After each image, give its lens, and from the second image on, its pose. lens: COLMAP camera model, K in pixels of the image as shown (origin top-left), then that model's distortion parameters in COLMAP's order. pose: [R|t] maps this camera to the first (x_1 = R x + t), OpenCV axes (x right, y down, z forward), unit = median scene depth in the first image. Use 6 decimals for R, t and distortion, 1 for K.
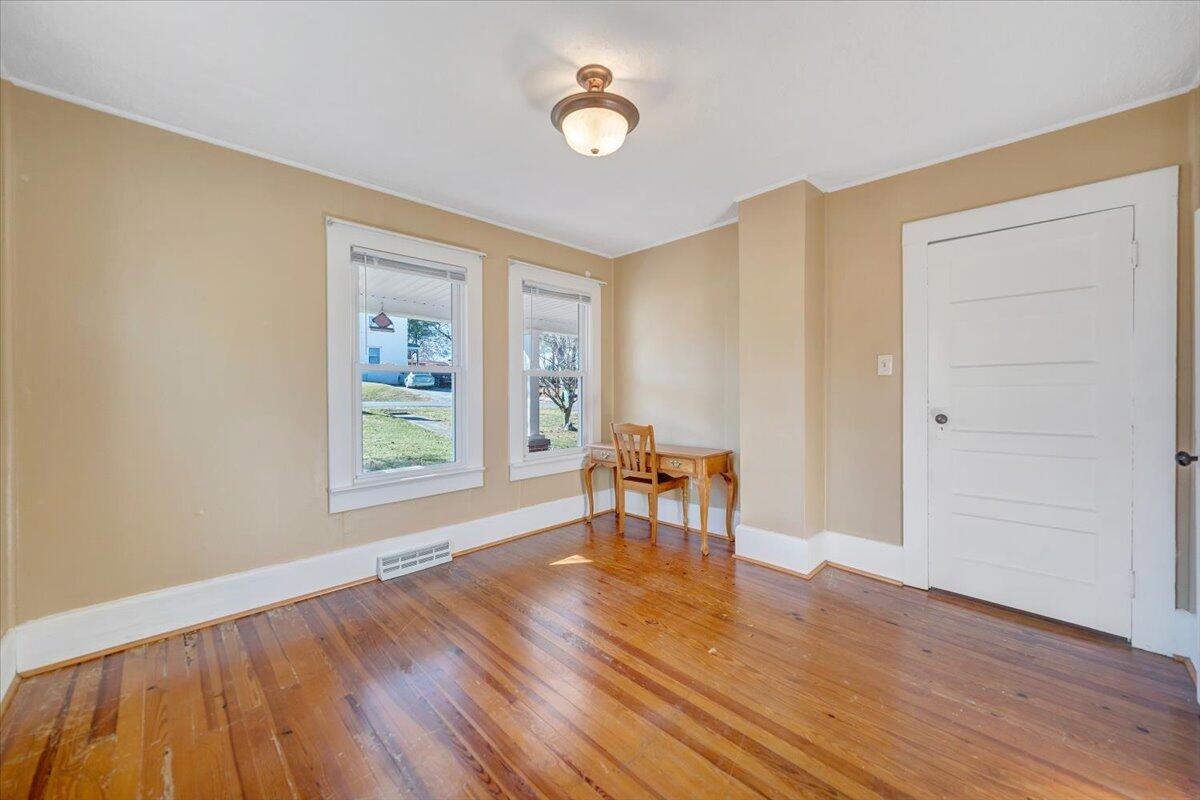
lens RADIAL K [[446.9, 0, 603.7], [0, 446.9, 400.4], [0, 0, 1]] dist [0.000118, -0.000014]
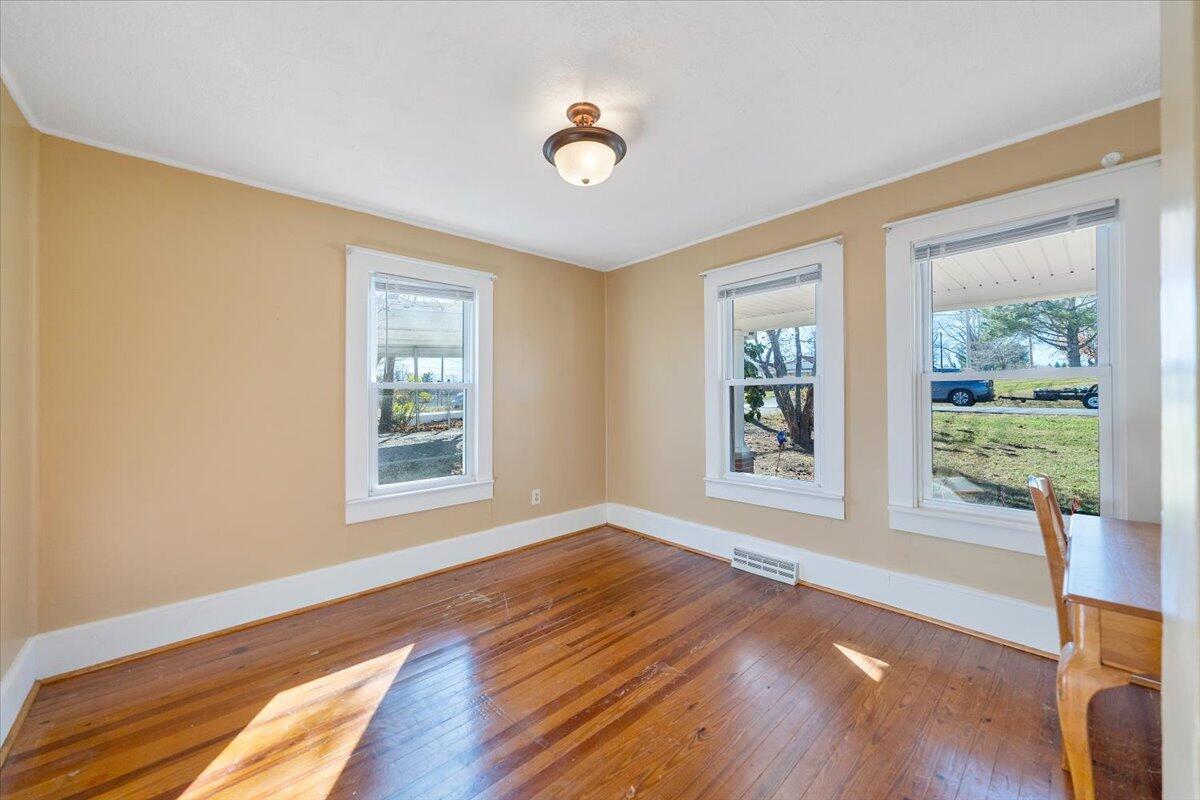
lens RADIAL K [[452.4, 0, 610.8], [0, 452.4, 397.9], [0, 0, 1]] dist [0.000157, 0.000007]
pose [[-0.039405, 0.000857, -0.999223, 0.697256], [-0.016305, 0.999866, 0.001501, -0.030655], [0.999090, 0.016351, -0.039386, 0.734091]]
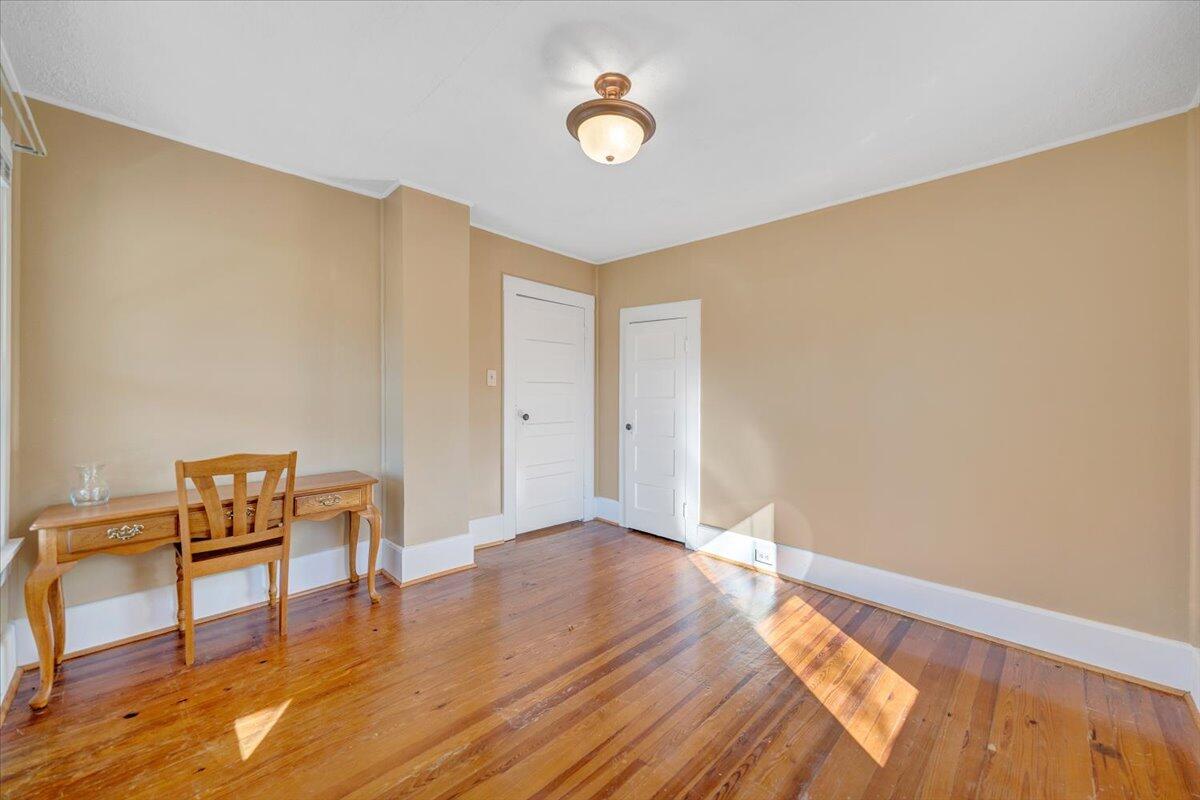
lens RADIAL K [[452.4, 0, 610.8], [0, 452.4, 397.9], [0, 0, 1]] dist [0.000157, 0.000007]
pose [[-0.011392, -0.003859, 0.999928, -0.678202], [0.014741, 0.999883, 0.004027, -0.021001], [-0.999826, 0.014786, -0.011334, 0.670906]]
